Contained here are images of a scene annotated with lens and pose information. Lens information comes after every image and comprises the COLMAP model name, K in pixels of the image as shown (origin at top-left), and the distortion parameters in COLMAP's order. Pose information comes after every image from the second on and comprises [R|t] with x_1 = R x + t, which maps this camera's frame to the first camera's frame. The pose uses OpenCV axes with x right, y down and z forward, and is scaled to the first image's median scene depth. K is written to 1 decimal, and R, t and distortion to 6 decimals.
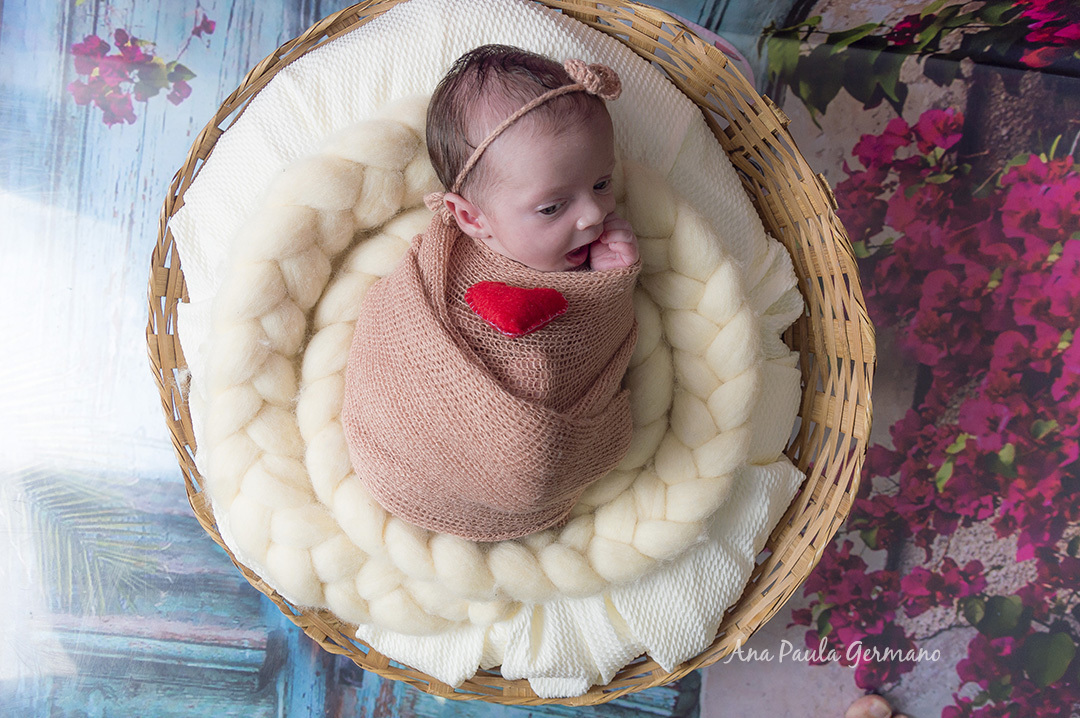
lens RADIAL K [[794.9, 0, 543.3], [0, 794.9, 361.5], [0, 0, 1]] dist [0.039056, -0.052919]
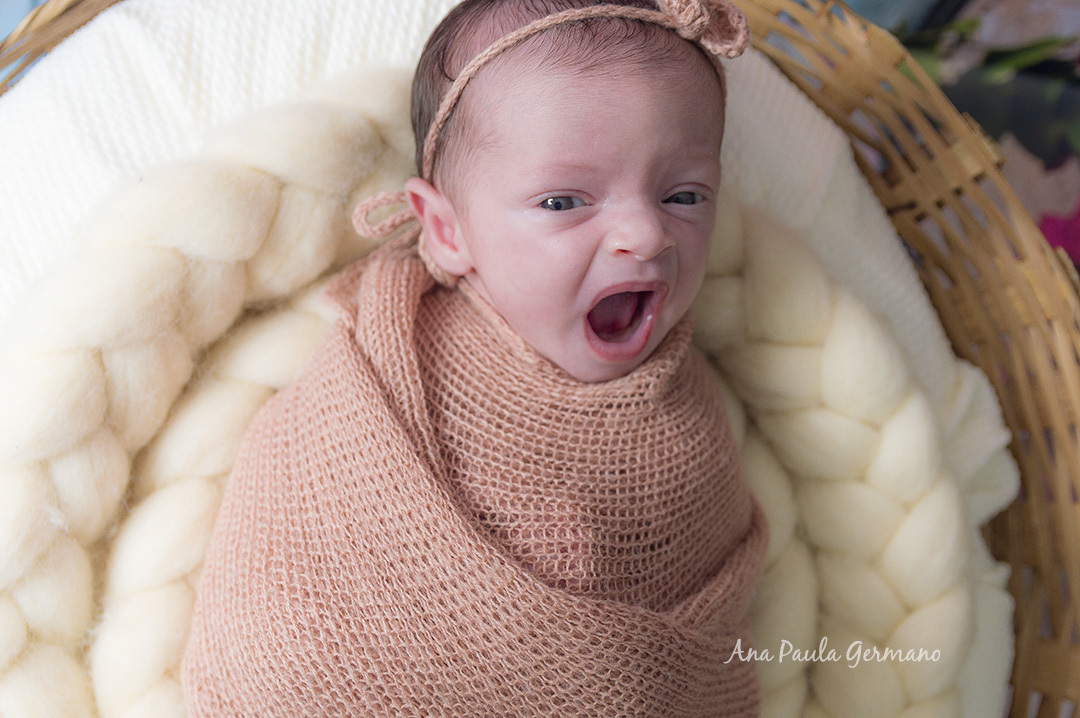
lens RADIAL K [[1485.7, 0, 538.1], [0, 1485.7, 353.7], [0, 0, 1]] dist [-0.001885, 0.000000]
pose [[0.981841, 0.045340, 0.184208, -0.202793], [-0.005598, 0.977521, -0.210763, 0.065506], [-0.189623, 0.205905, 0.960024, 0.033681]]
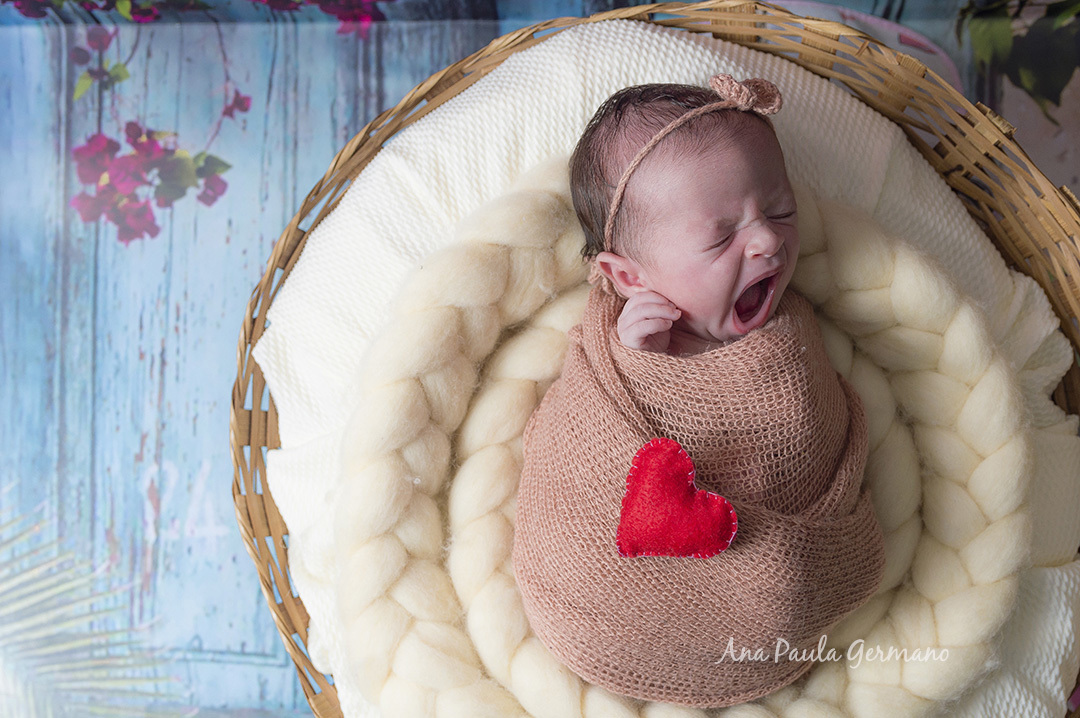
lens RADIAL K [[1477.8, 0, 529.3], [0, 1477.8, 361.8], [0, 0, 1]] dist [0.006715, 0.000000]
pose [[0.991044, -0.126189, -0.043671, -0.130448], [0.118671, 0.982256, -0.145228, 0.082811], [0.061222, 0.138745, 0.988434, -0.435091]]
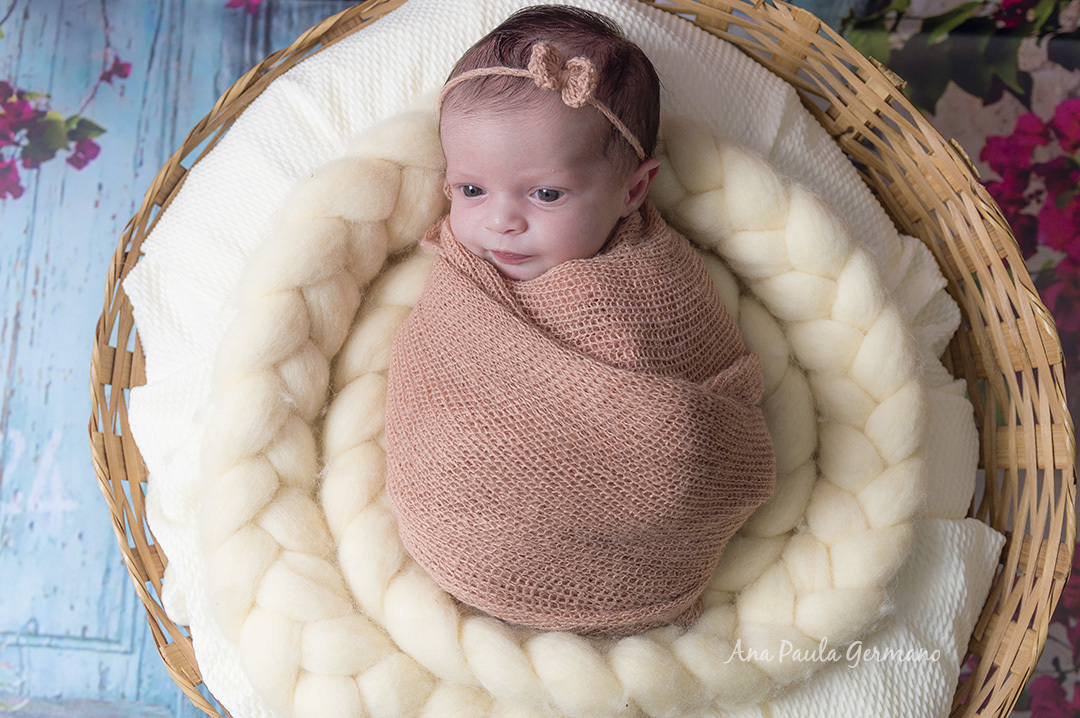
lens RADIAL K [[1485.7, 0, 542.1], [0, 1485.7, 366.9], [0, 0, 1]] dist [-0.001885, 0.000000]
pose [[0.992412, -0.088677, 0.085176, -0.199577], [0.108711, 0.956464, -0.270850, 0.319850], [-0.057450, 0.278054, 0.958846, -0.337701]]
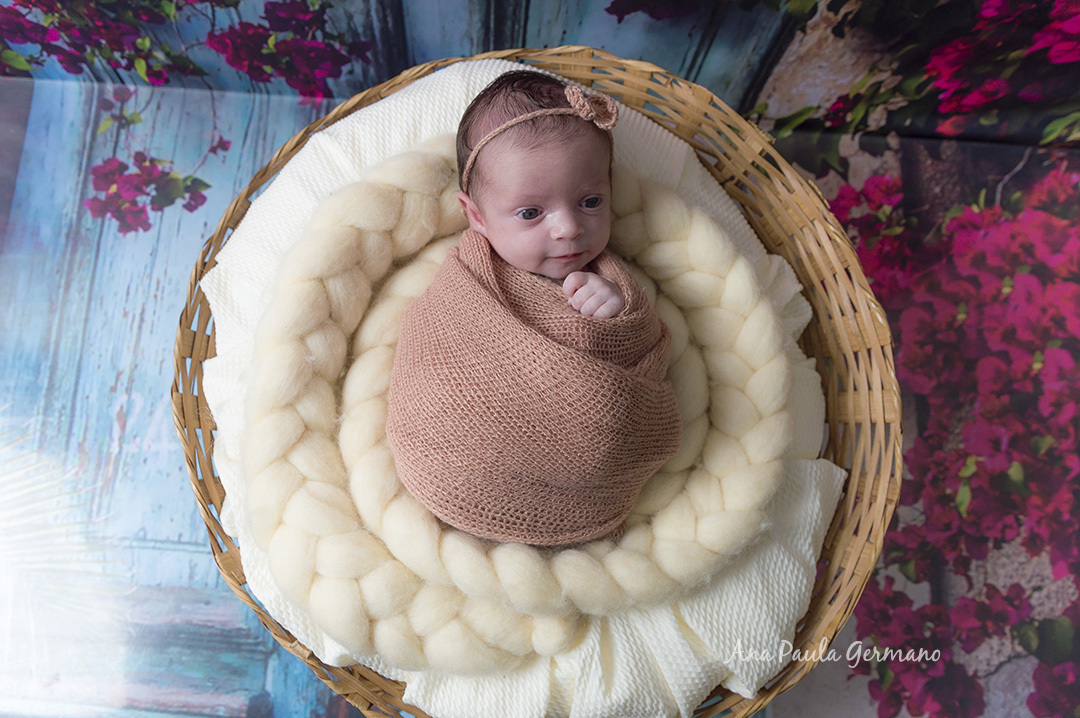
lens RADIAL K [[794.9, 0, 542.8], [0, 794.9, 362.6], [0, 0, 1]] dist [0.039056, -0.052919]
pose [[0.991946, -0.079432, 0.098660, -0.140506], [0.105056, 0.951081, -0.290531, 0.264717], [-0.070756, 0.298556, 0.951766, 0.025926]]
